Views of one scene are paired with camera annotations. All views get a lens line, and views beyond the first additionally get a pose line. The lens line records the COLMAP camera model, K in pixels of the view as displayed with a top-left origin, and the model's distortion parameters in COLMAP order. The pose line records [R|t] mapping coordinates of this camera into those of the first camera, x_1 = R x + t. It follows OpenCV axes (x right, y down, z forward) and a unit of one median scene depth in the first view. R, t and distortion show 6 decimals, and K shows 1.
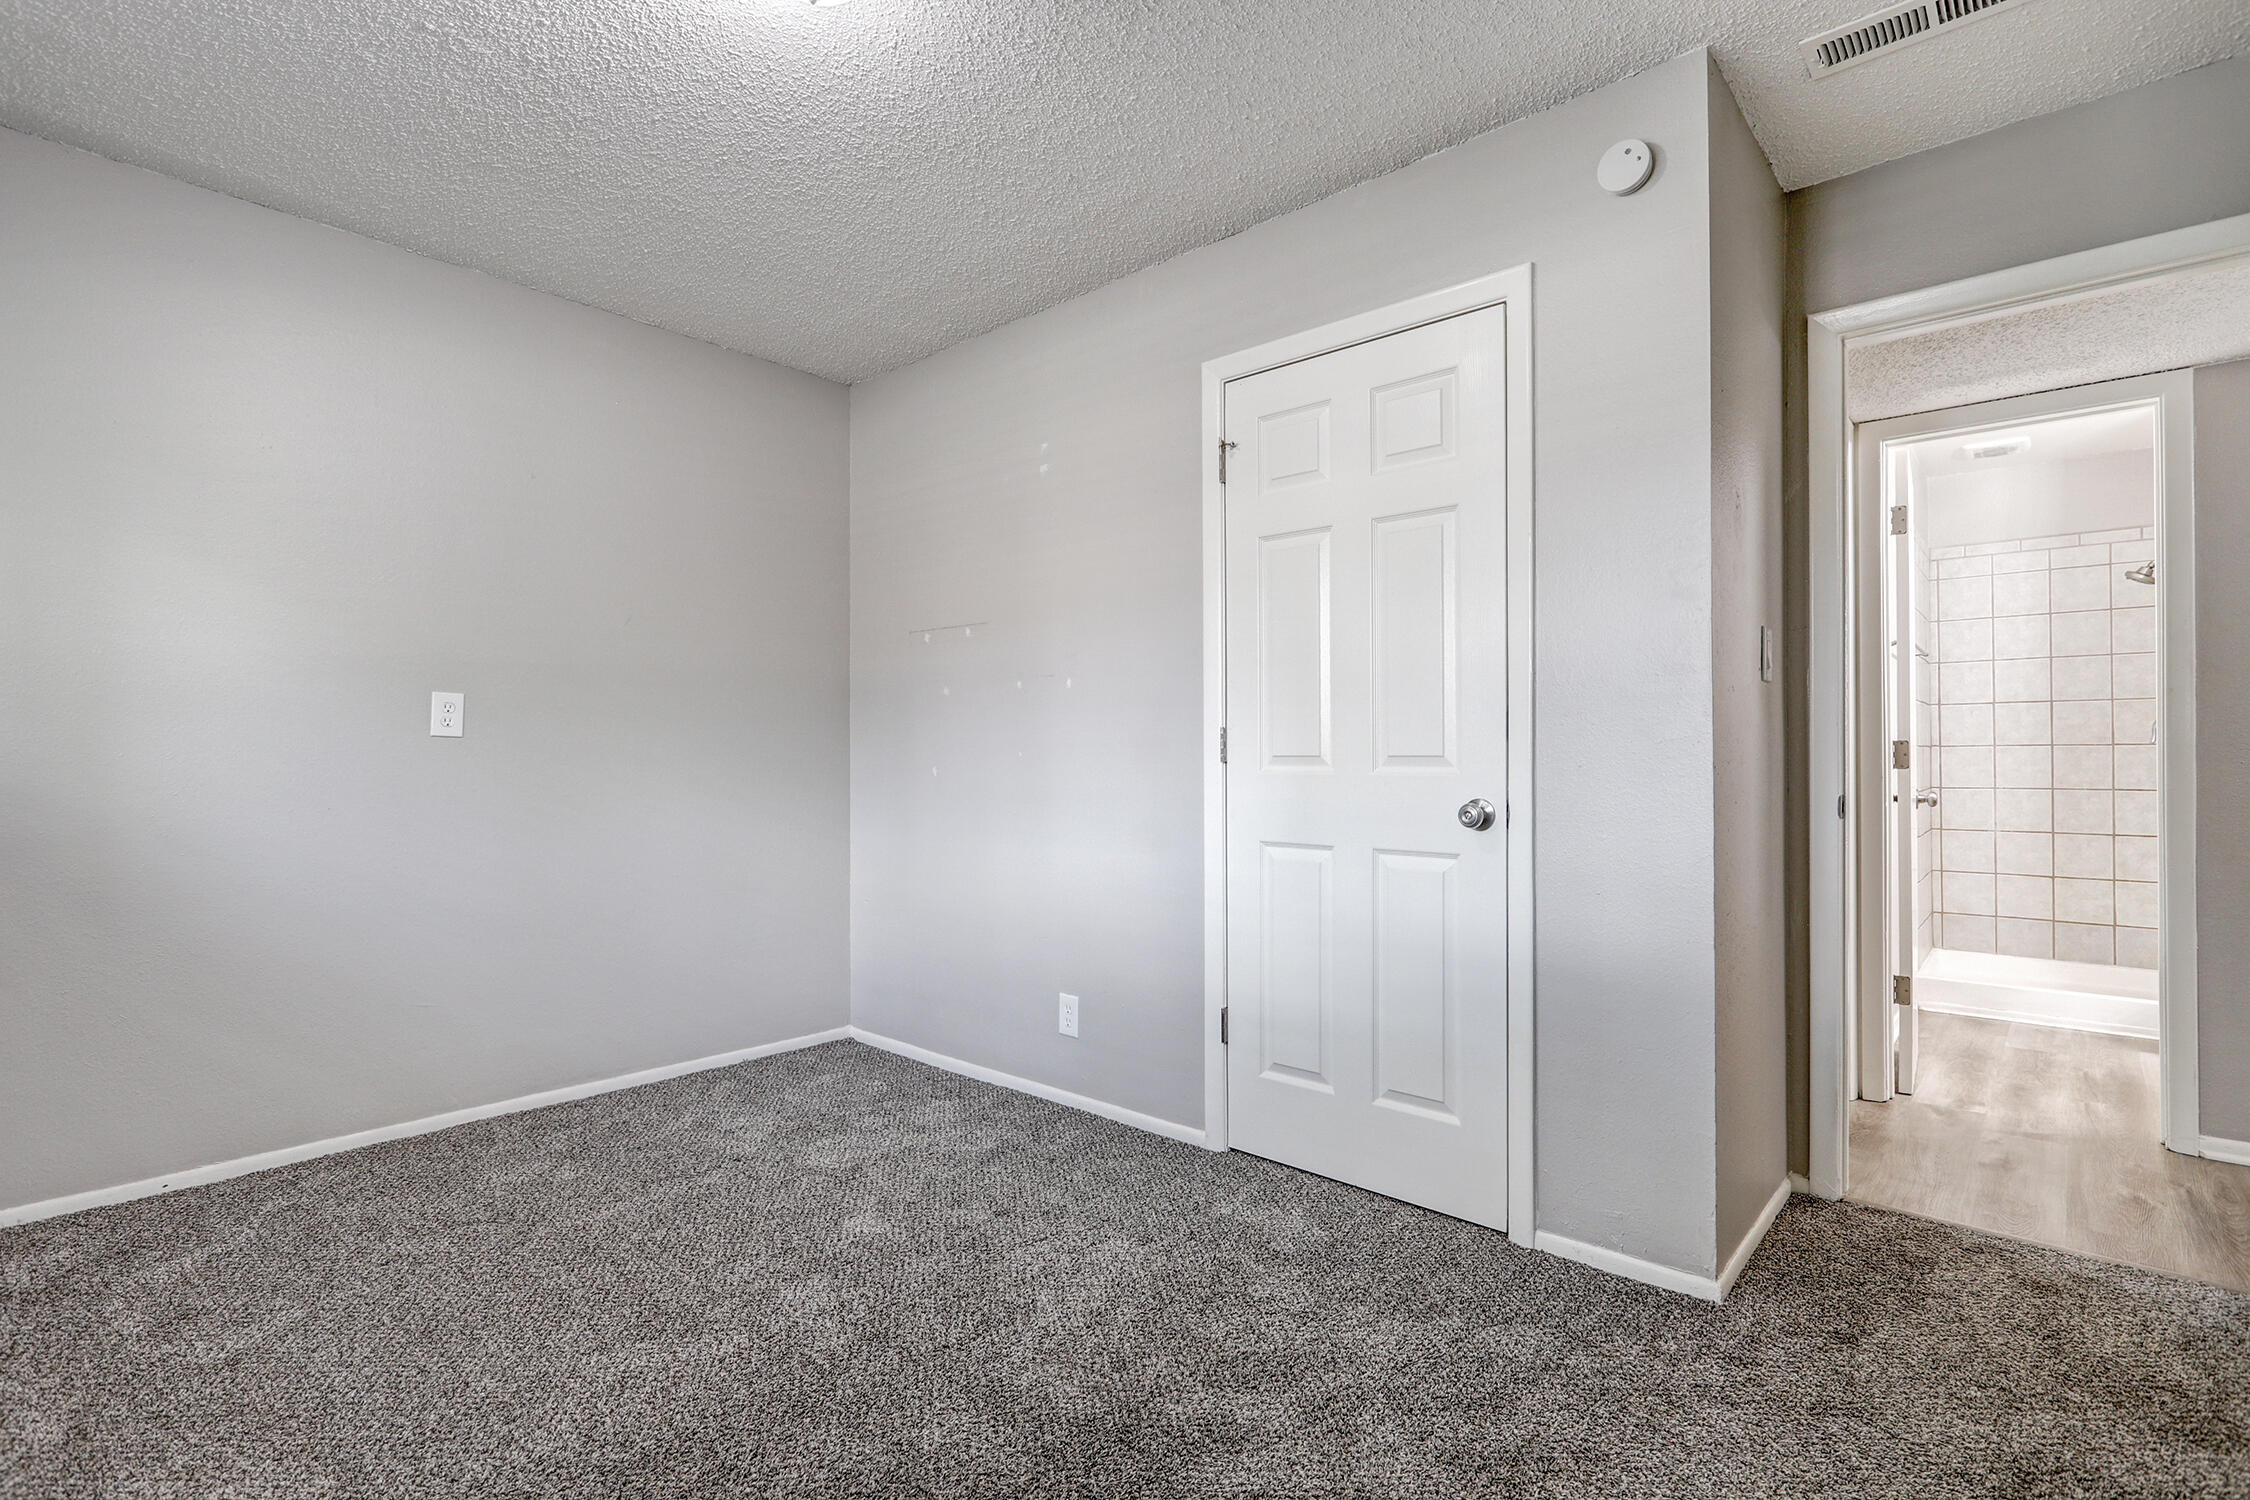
lens RADIAL K [[1070.0, 0, 1128.9], [0, 1070.0, 758.3], [0, 0, 1]] dist [0.001109, 0.000594]
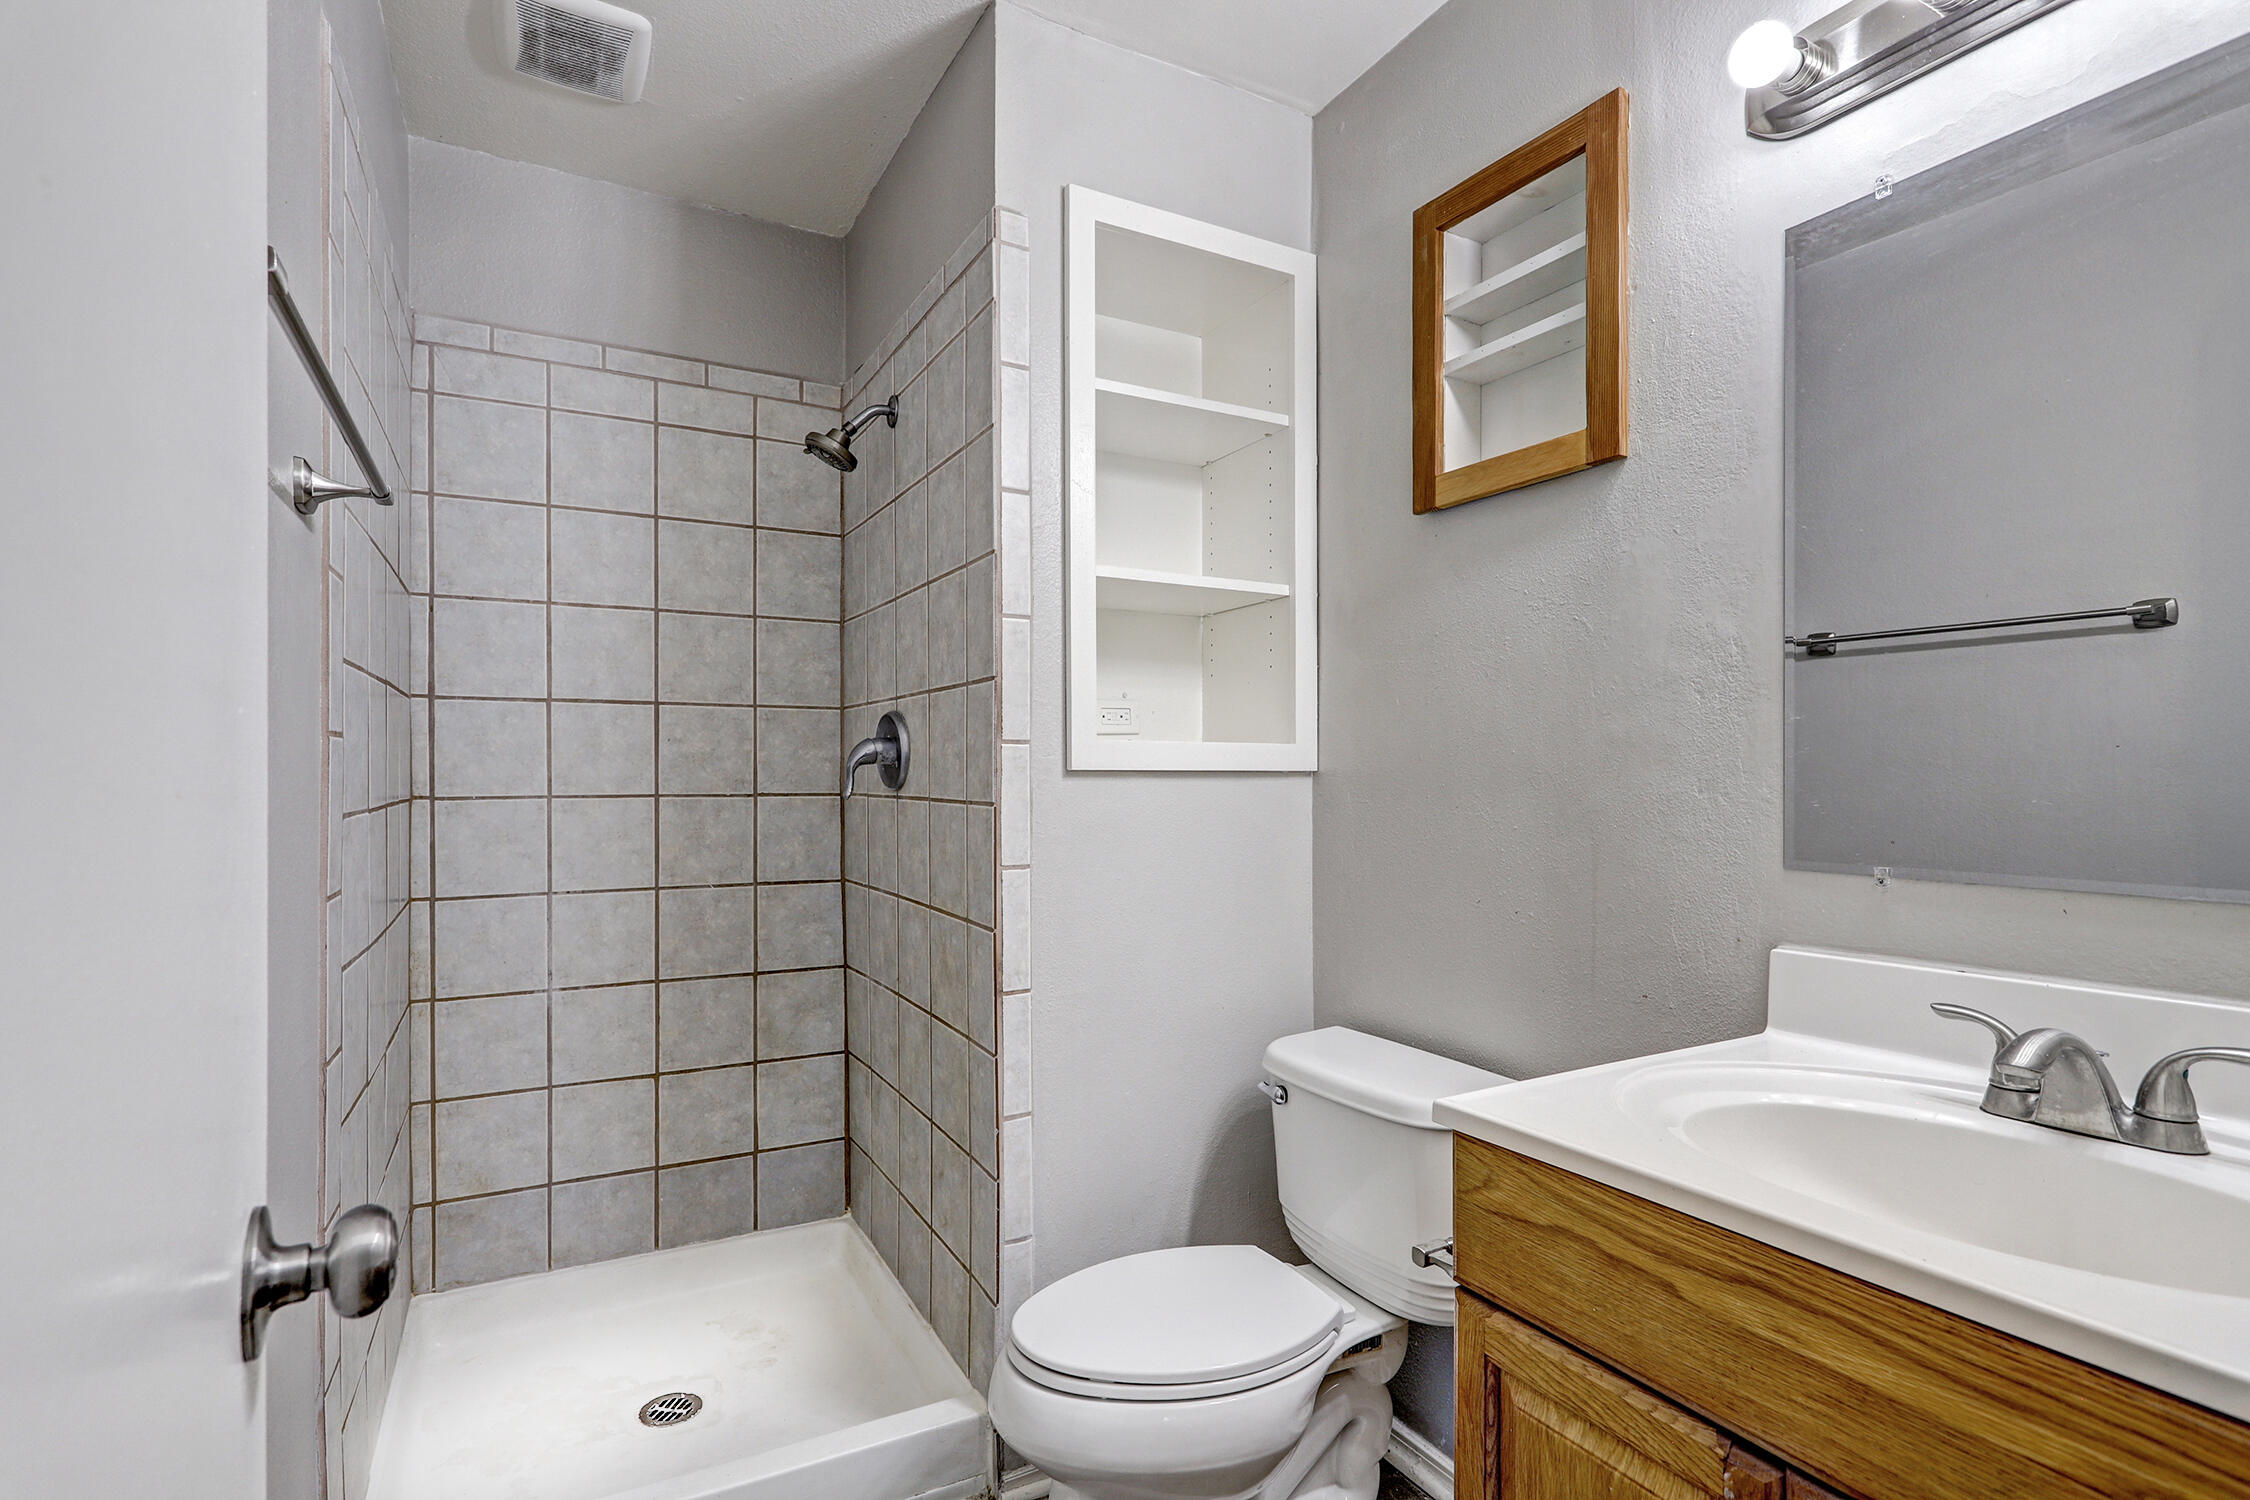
lens RADIAL K [[1070.0, 0, 1123.1], [0, 1070.0, 762.4], [0, 0, 1]] dist [0.001109, 0.000594]
pose [[0.357086, 0.009679, 0.934021, 0.488940], [-0.002327, 0.999952, -0.009472, -0.023103], [-0.934069, 0.001209, 0.357092, 0.632869]]
